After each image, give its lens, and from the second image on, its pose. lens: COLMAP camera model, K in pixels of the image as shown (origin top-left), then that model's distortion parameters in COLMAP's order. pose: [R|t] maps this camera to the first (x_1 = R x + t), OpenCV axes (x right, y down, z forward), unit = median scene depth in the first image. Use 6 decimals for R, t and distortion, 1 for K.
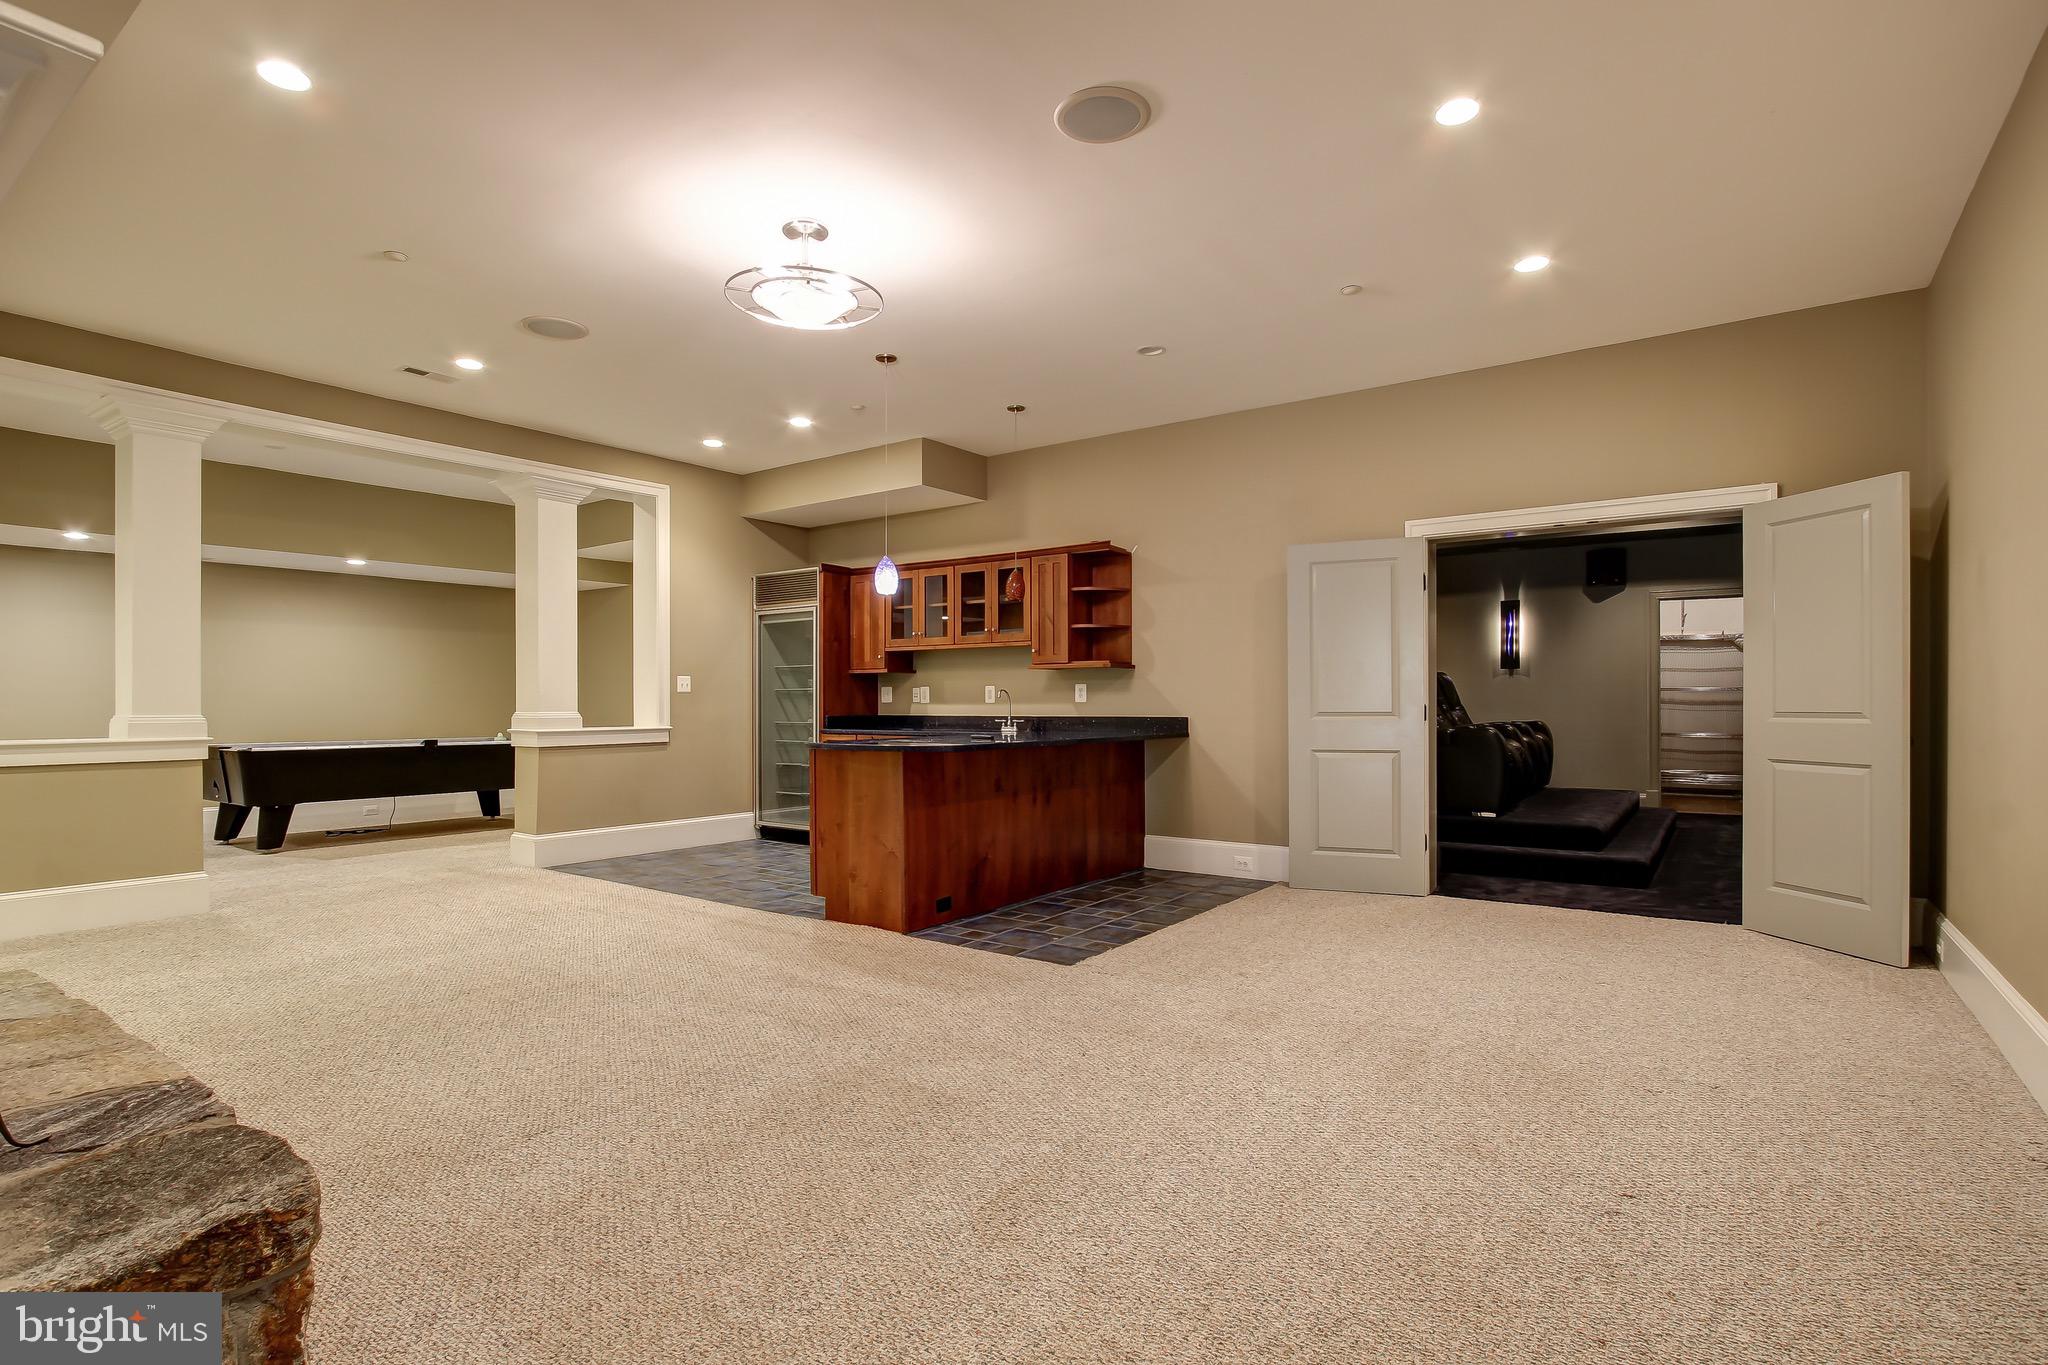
lens RADIAL K [[1001.3, 0, 1019.5], [0, 1001.3, 722.7], [0, 0, 1]] dist [-0.003292, 0.000440]
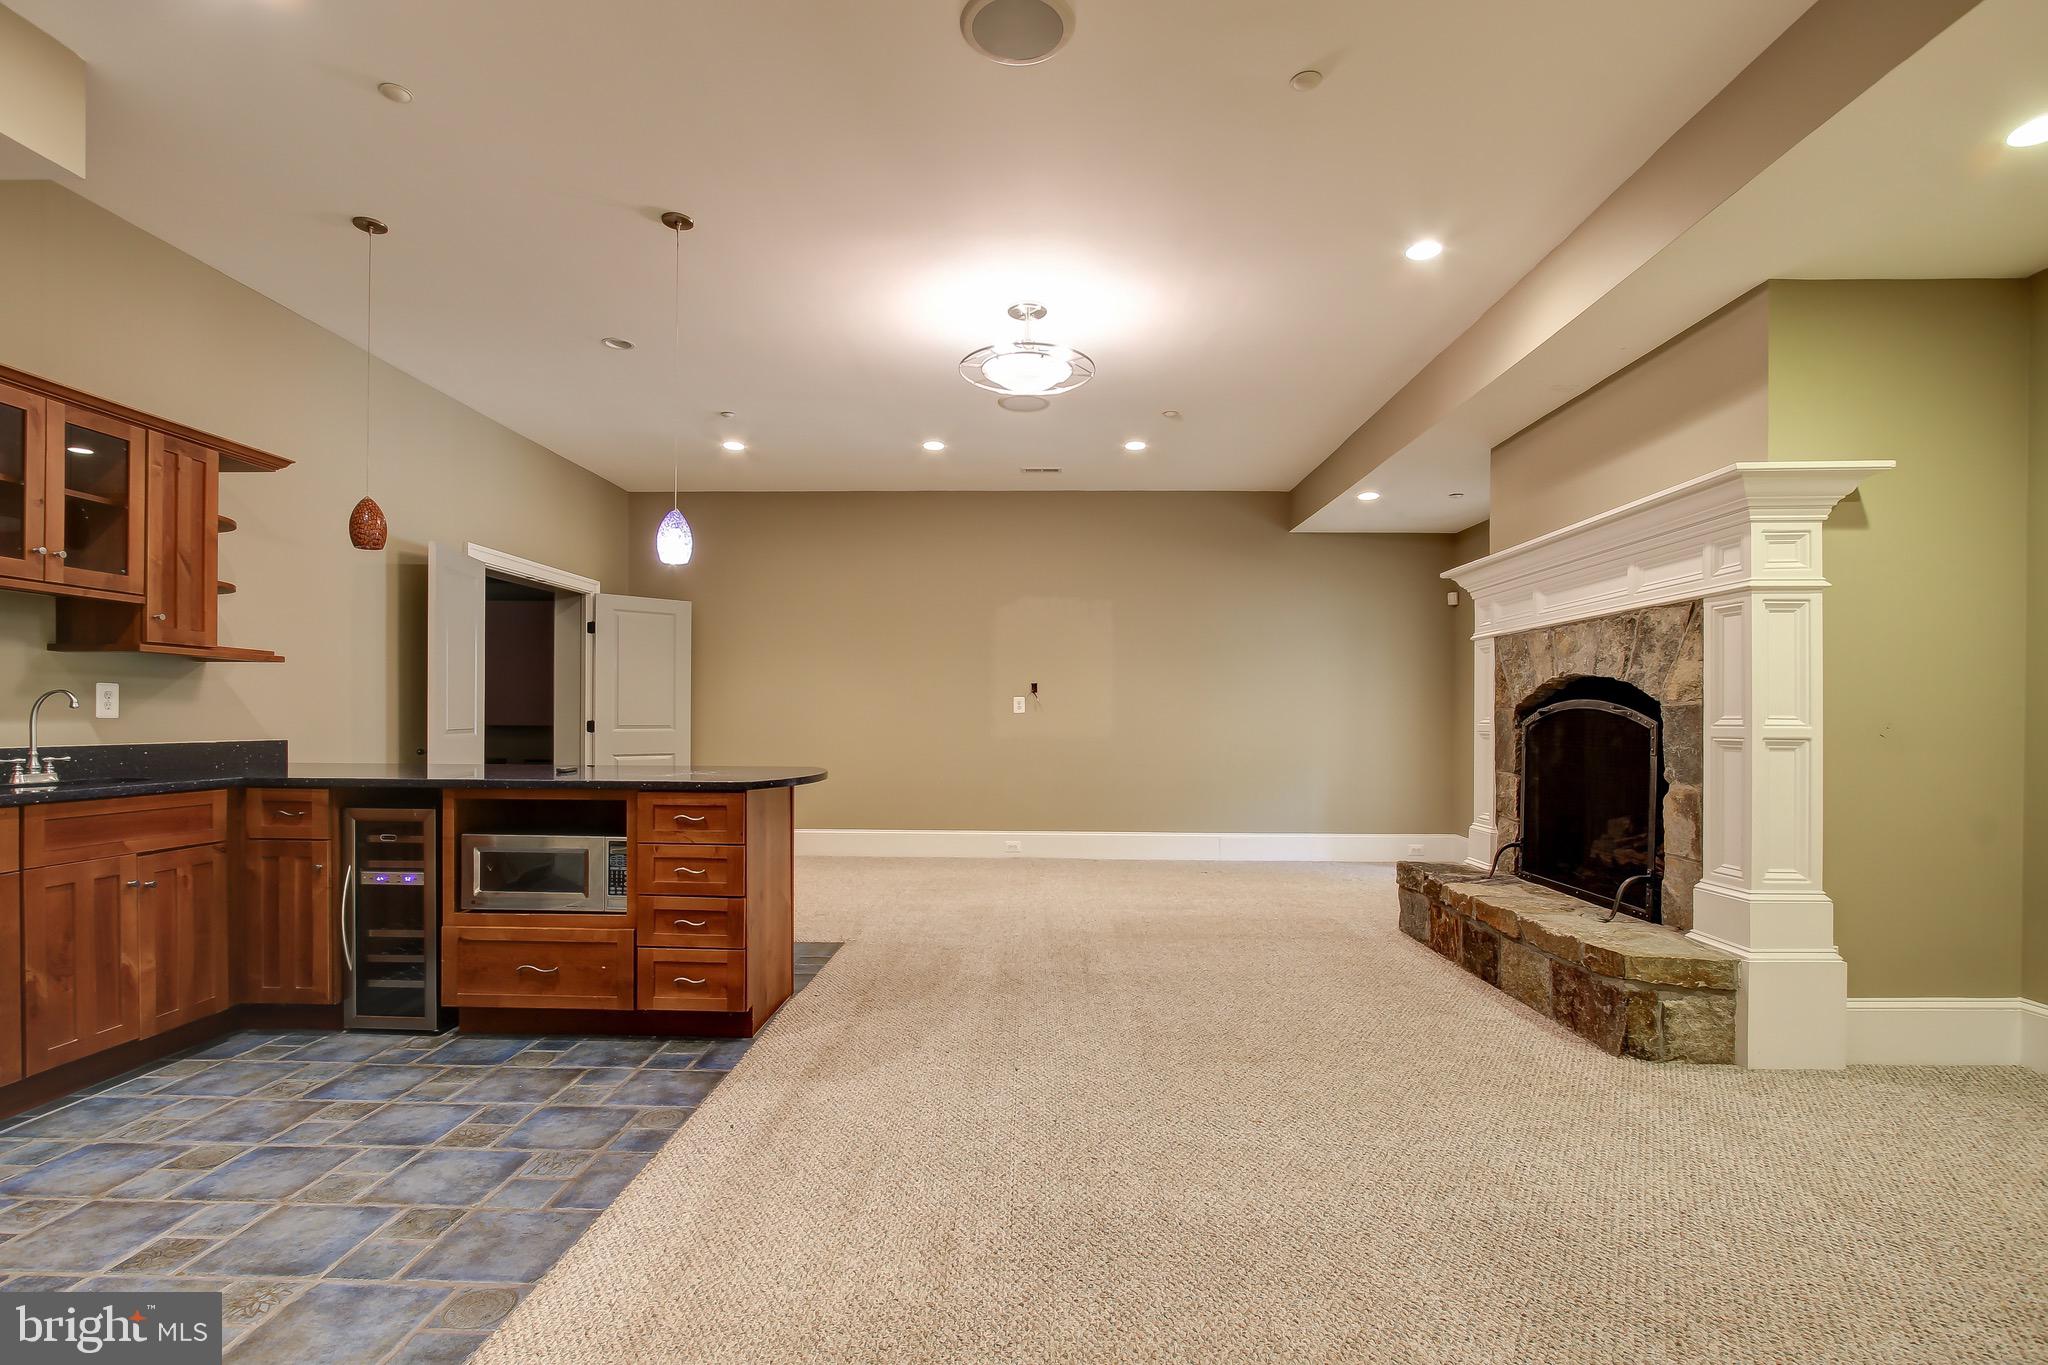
lens RADIAL K [[1001.3, 0, 1019.5], [0, 1001.3, 722.7], [0, 0, 1]] dist [-0.003292, 0.000440]
pose [[-0.573875, -0.005783, 0.818922, -0.631634], [0.012757, 0.999791, 0.016000, -0.020454], [-0.818844, 0.019629, -0.573681, 0.912738]]
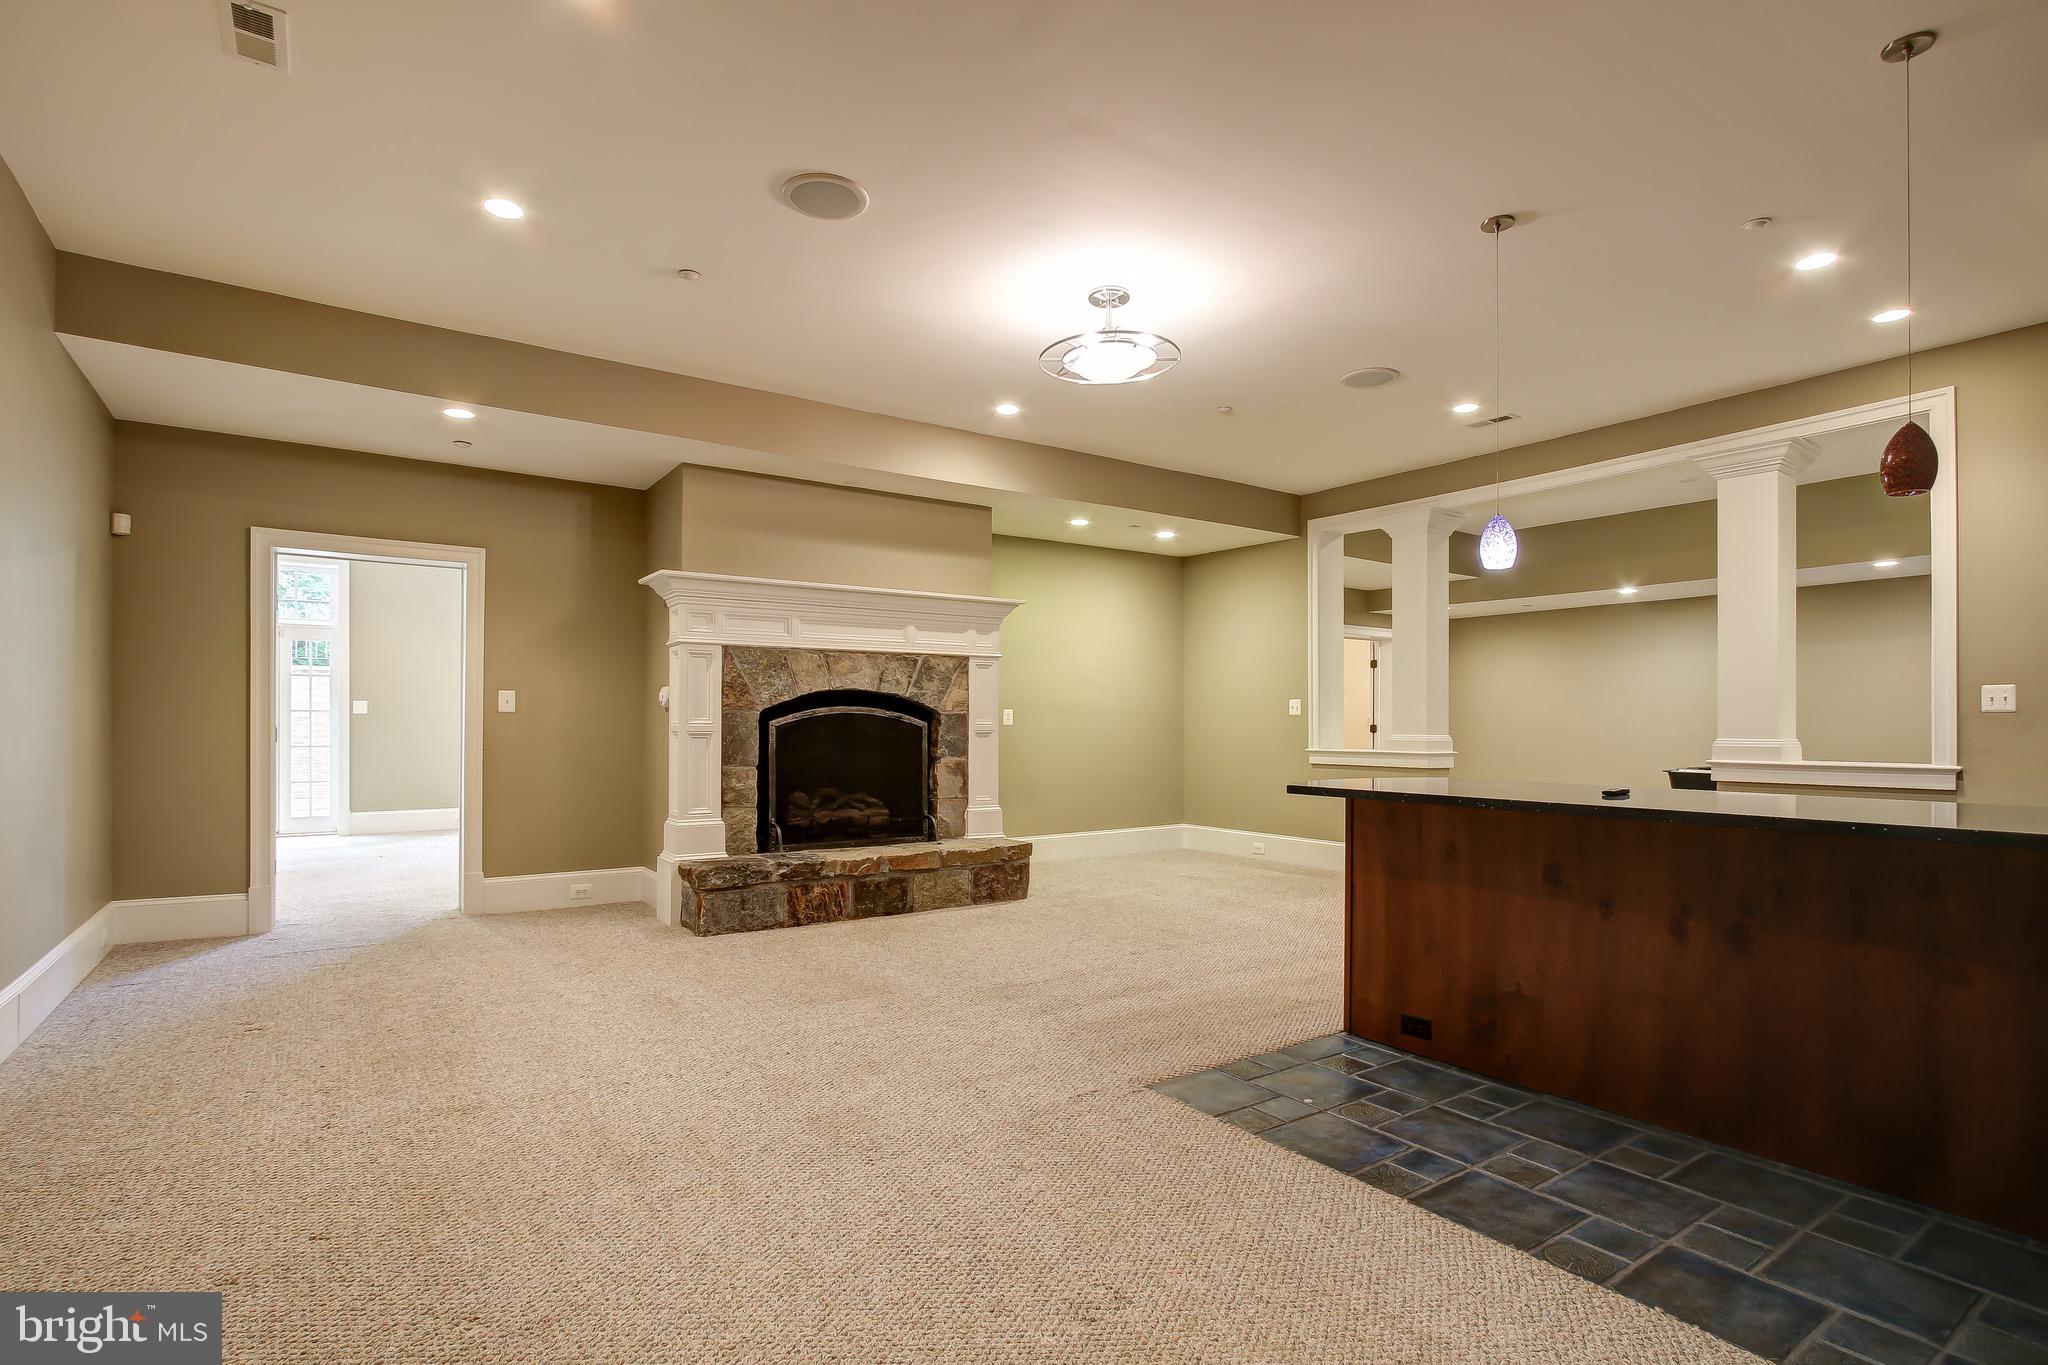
lens RADIAL K [[1001.3, 0, 1019.5], [0, 1001.3, 722.7], [0, 0, 1]] dist [-0.003292, 0.000440]
pose [[-0.331826, -0.001672, -0.943339, 0.468390], [-0.022316, 0.999732, 0.006078, -0.015074], [0.943076, 0.023068, -0.331775, 0.698900]]
